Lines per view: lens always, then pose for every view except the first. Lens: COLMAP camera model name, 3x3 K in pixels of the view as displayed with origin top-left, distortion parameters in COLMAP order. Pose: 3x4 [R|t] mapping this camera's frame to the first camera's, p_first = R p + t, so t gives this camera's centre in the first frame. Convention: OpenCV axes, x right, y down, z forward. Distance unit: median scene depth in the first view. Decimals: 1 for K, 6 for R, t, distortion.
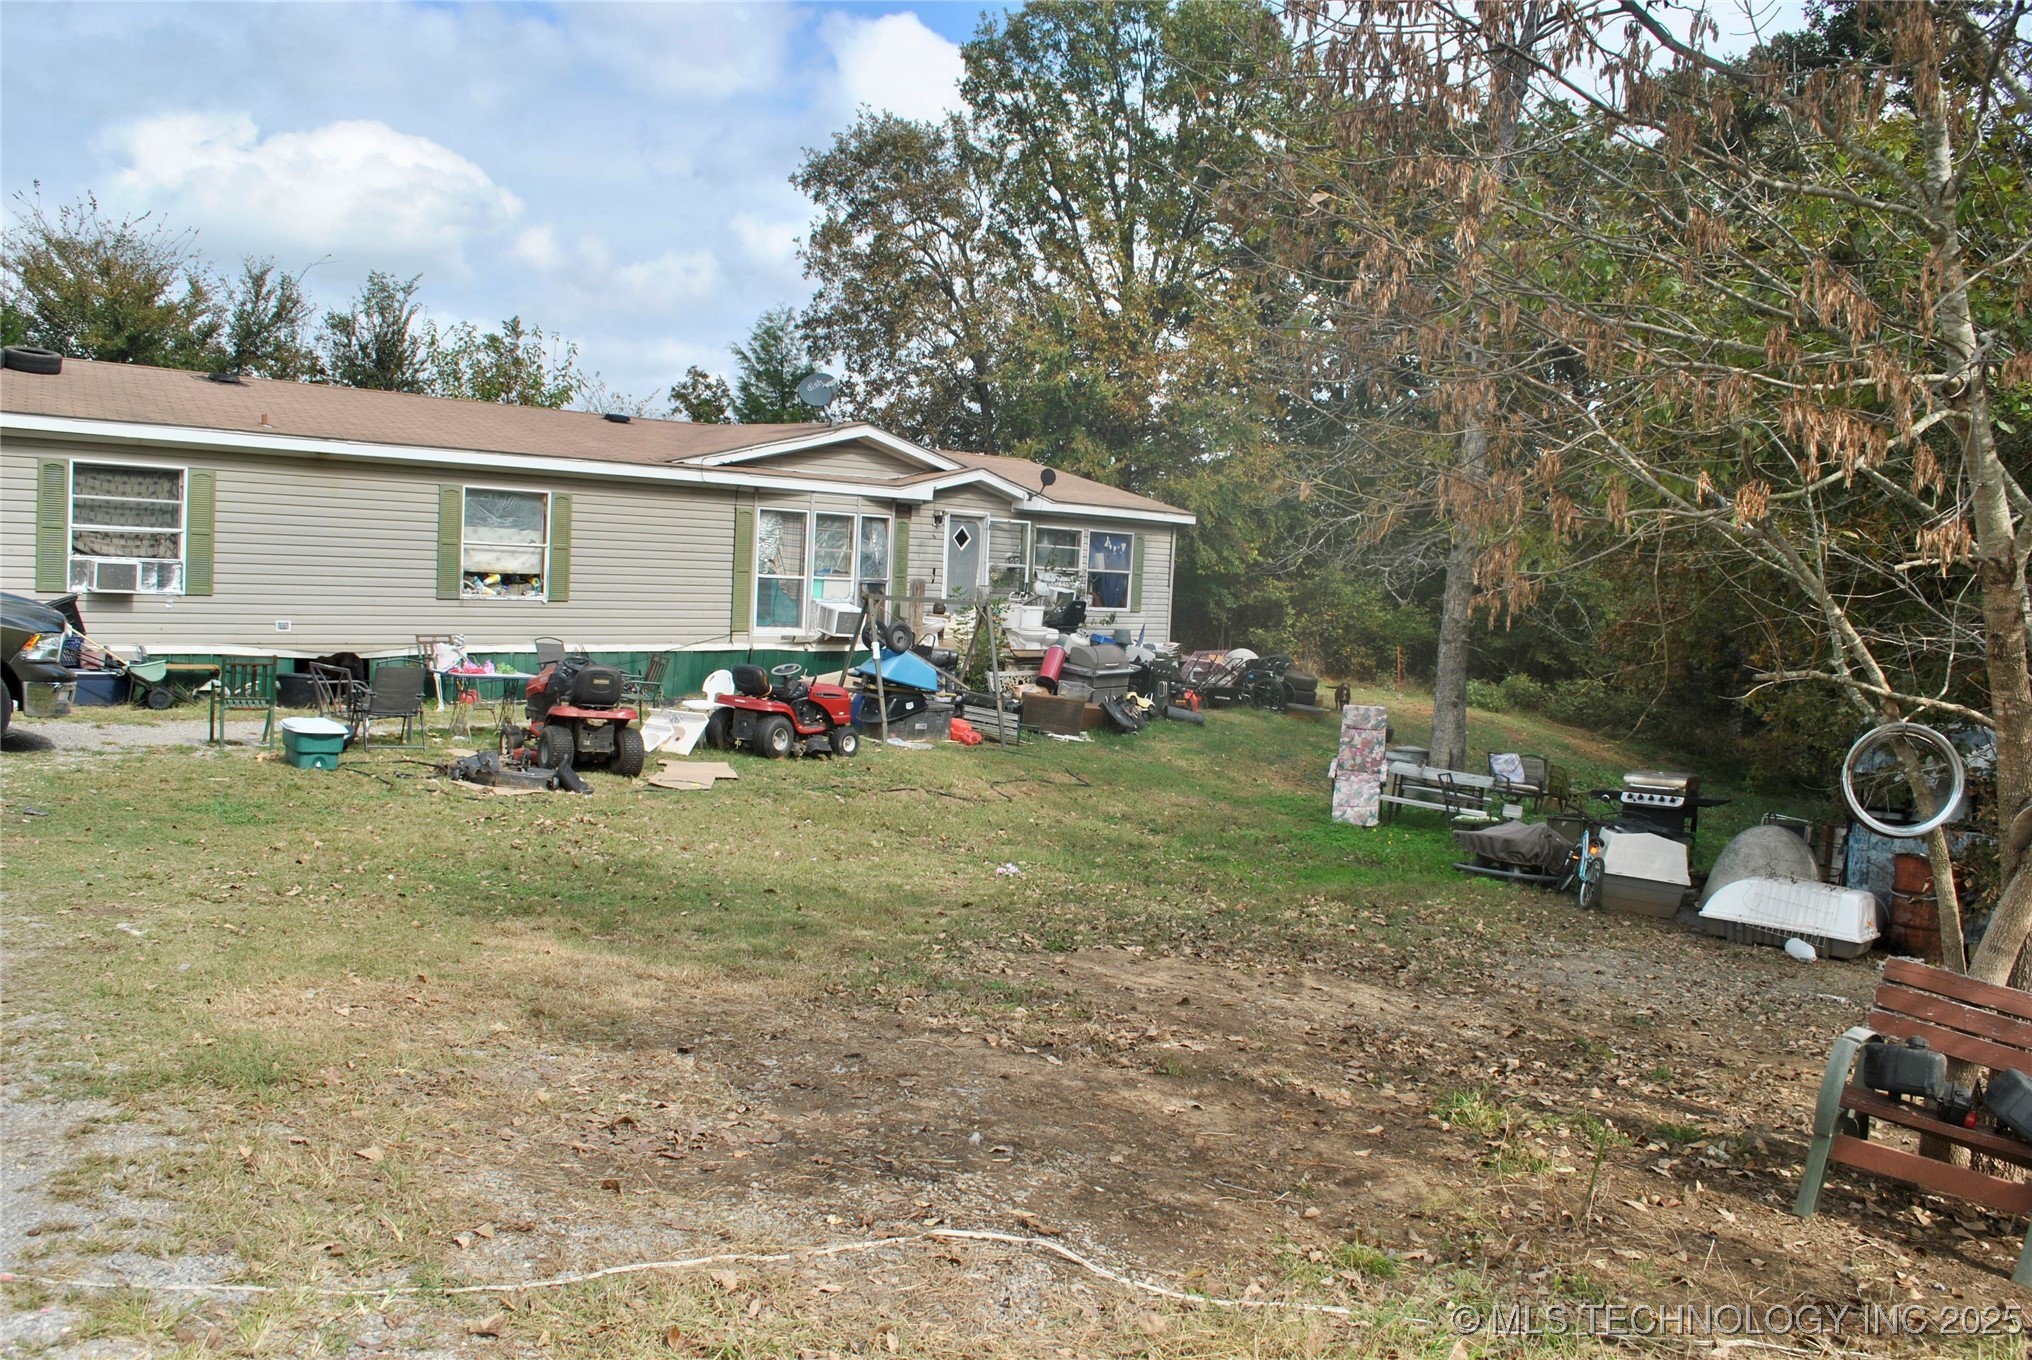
lens RADIAL K [[1588.0, 0, 1014.8], [0, 1588.0, 688.2], [0, 0, 1]] dist [-0.002364, -0.008203]
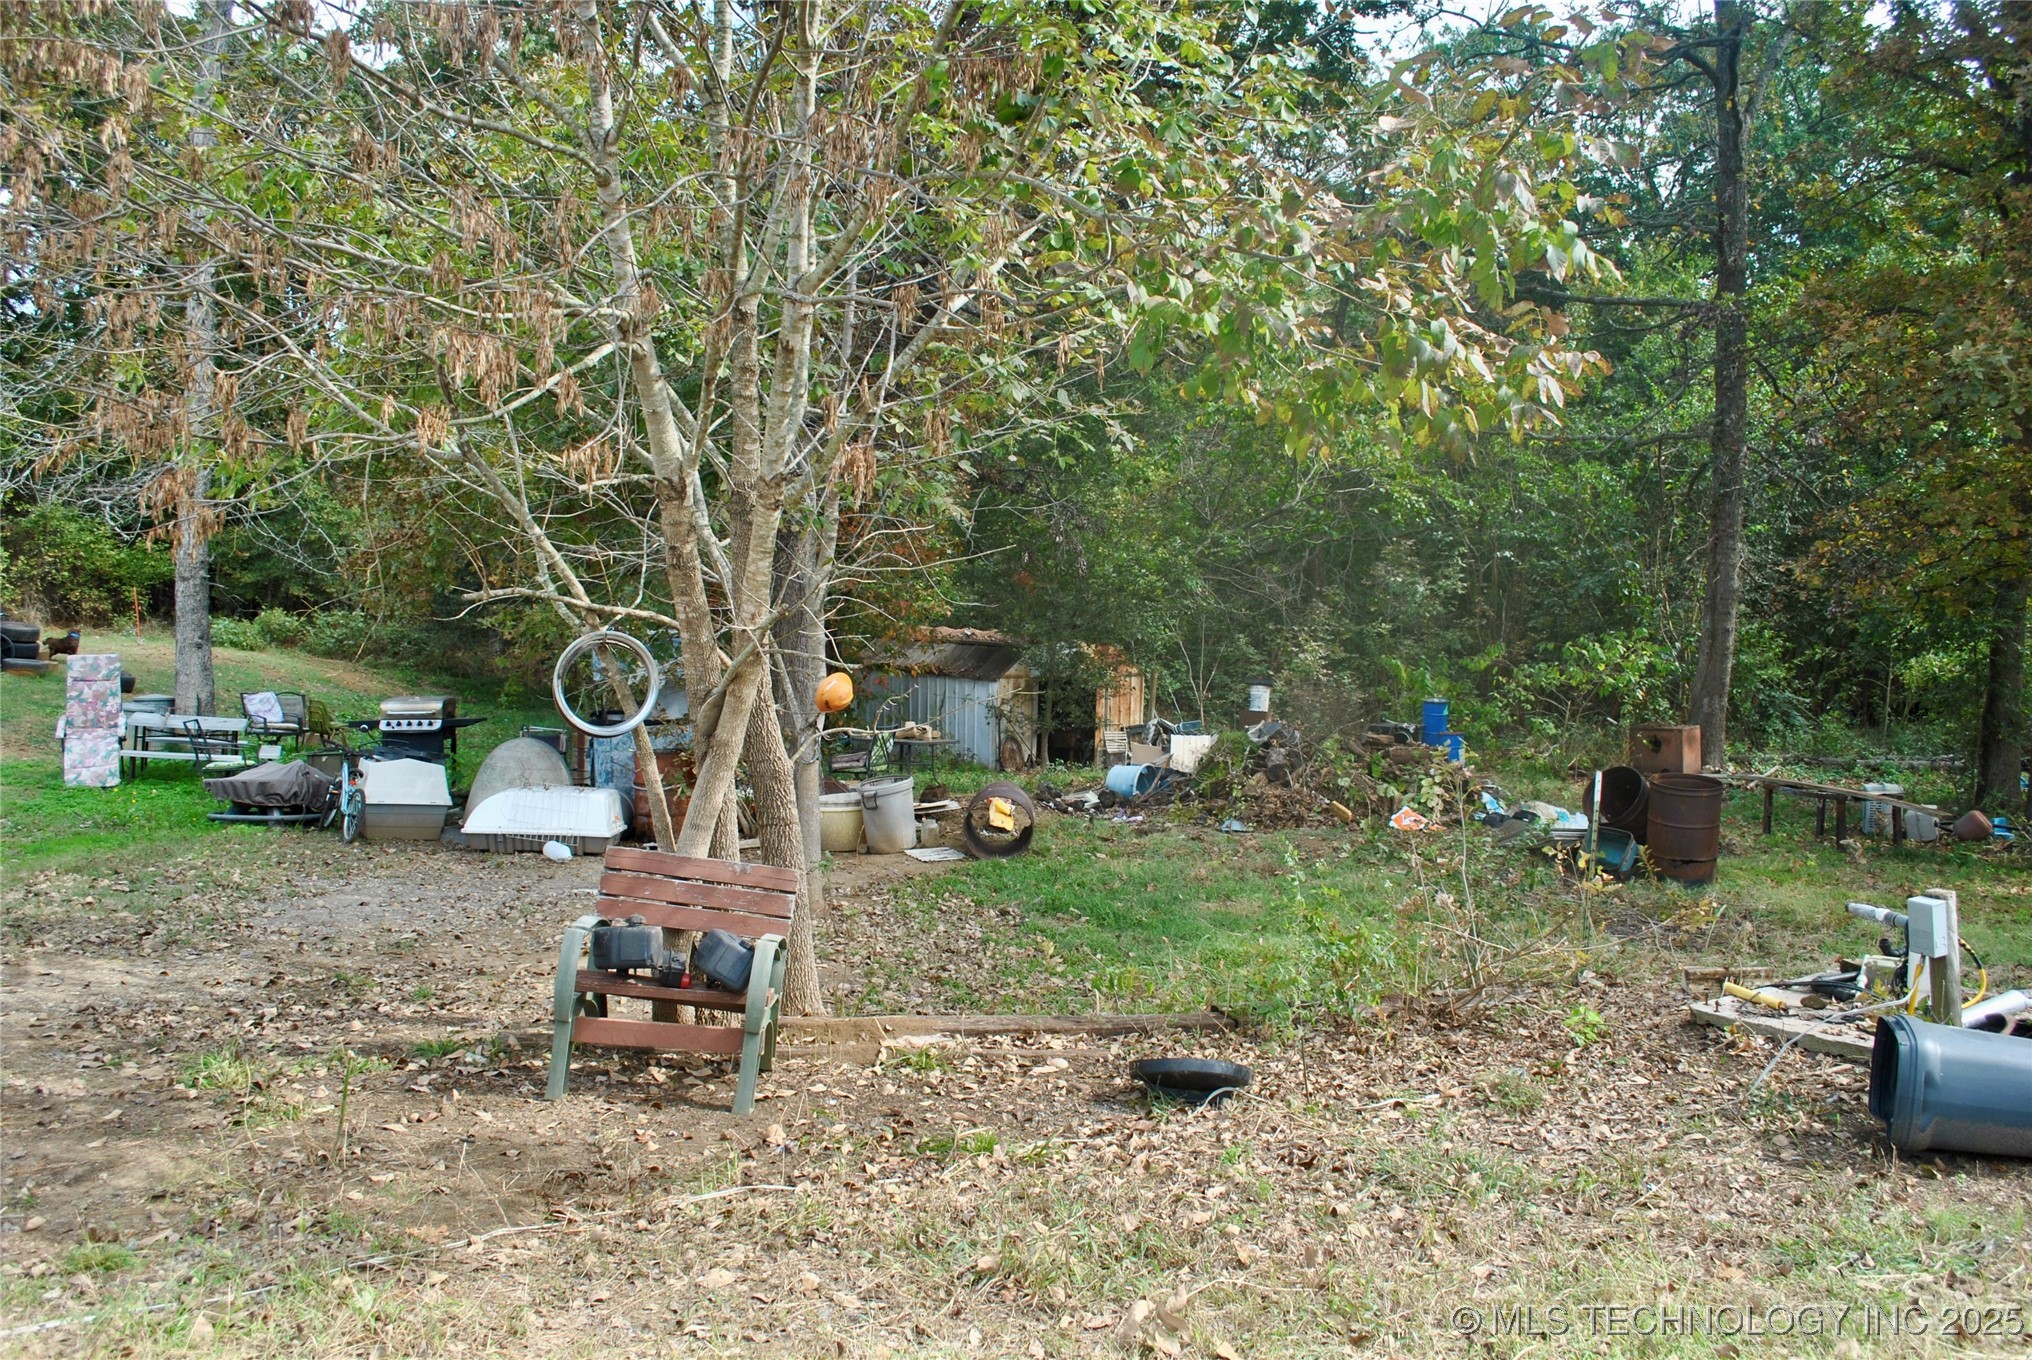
lens RADIAL K [[1571.1, 0, 1016.0], [0, 1571.1, 680.0], [0, 0, 1]] dist [-0.001508, -0.001994]
pose [[0.820996, -0.088257, 0.564072, 0.166382], [0.068262, 0.996067, 0.056495, 0.012293], [-0.566839, -0.007878, 0.823791, -0.040886]]
